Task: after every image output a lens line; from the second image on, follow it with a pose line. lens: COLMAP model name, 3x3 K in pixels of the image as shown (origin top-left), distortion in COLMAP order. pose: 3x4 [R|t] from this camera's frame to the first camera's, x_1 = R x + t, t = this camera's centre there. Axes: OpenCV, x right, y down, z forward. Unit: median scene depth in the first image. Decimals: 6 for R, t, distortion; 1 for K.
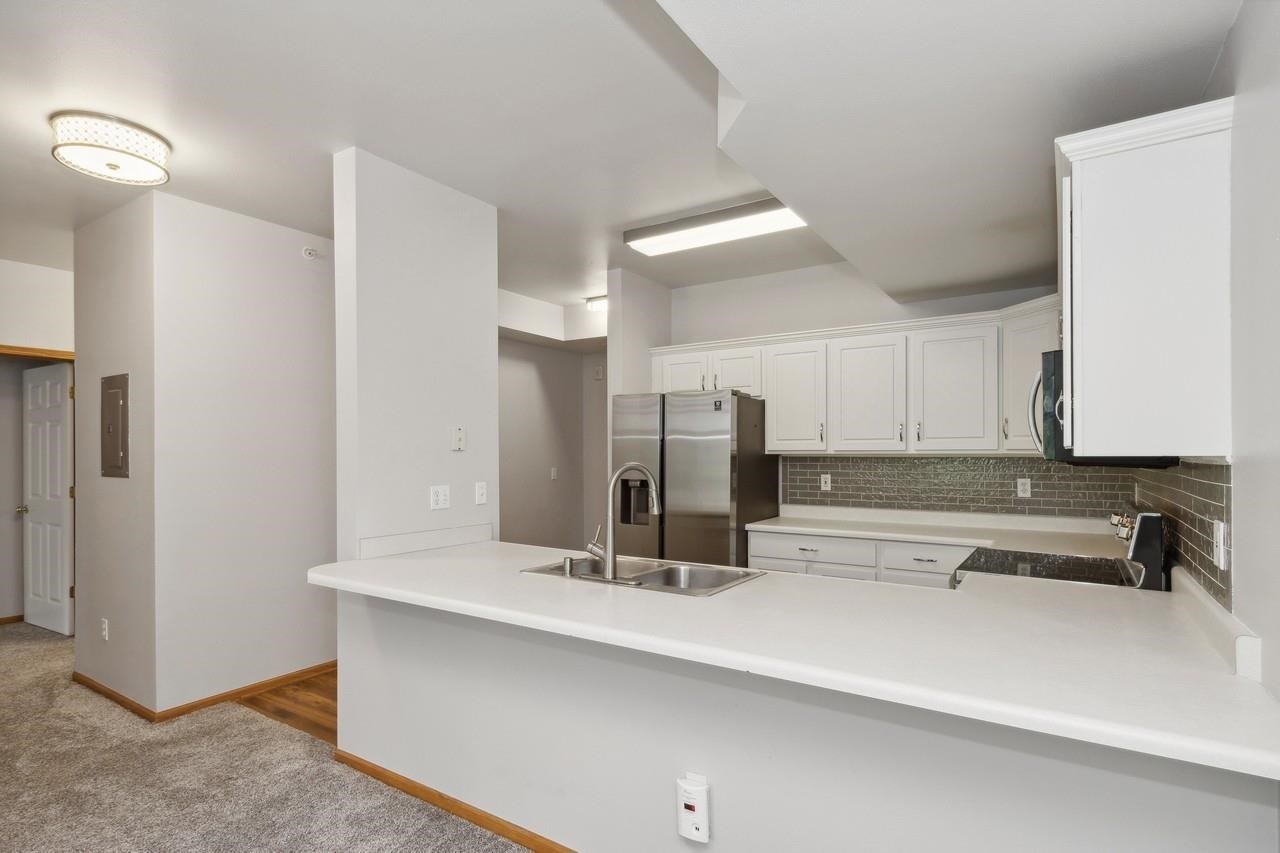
lens RADIAL K [[628.0, 0, 676.8], [0, 628.0, 450.4], [0, 0, 1]] dist [0.000433, 0.000198]
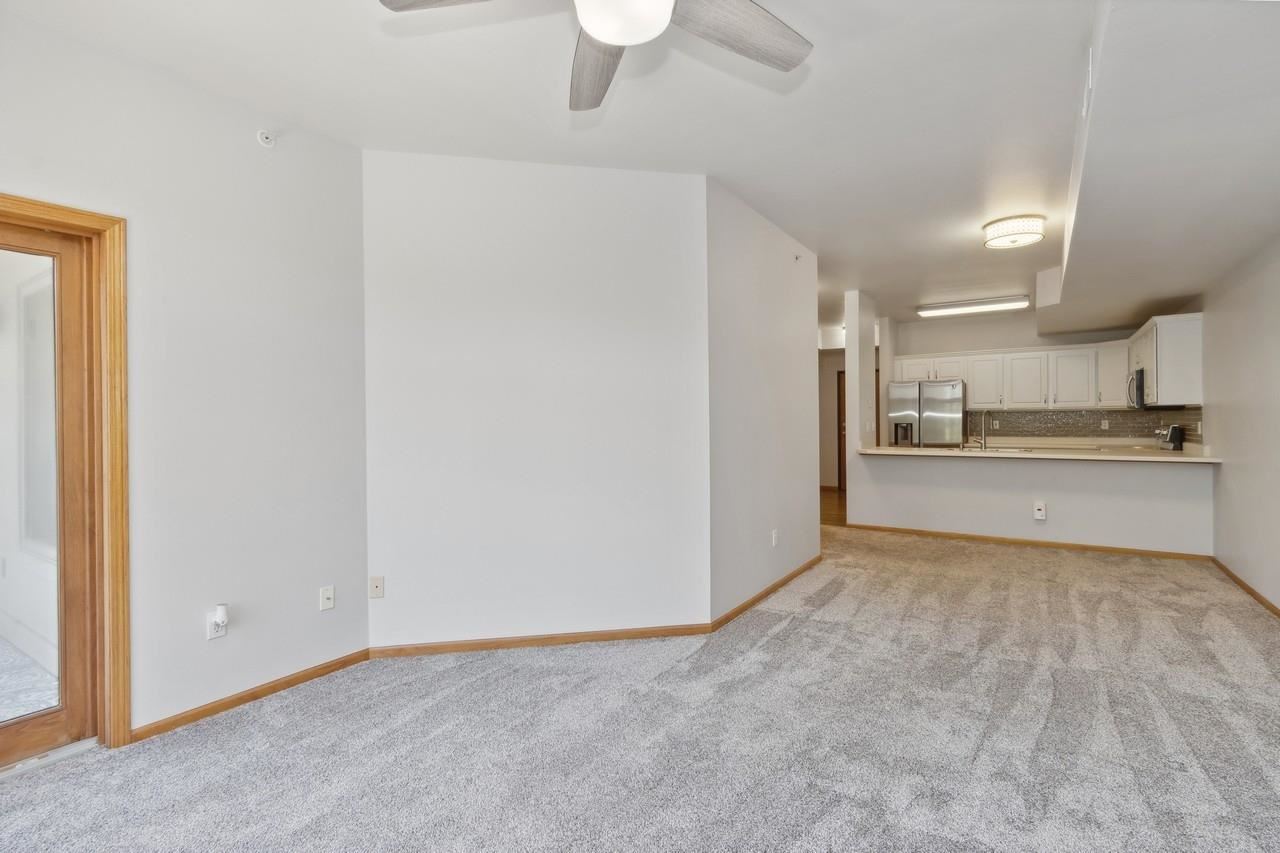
lens RADIAL K [[604.9, 0, 643.5], [0, 604.9, 422.0], [0, 0, 1]] dist [0.001021, 0.000078]
pose [[0.999612, -0.005199, -0.027348, -0.968579], [0.005305, 0.999979, 0.003807, 0.034836], [0.027327, -0.003951, 0.999619, -1.112195]]
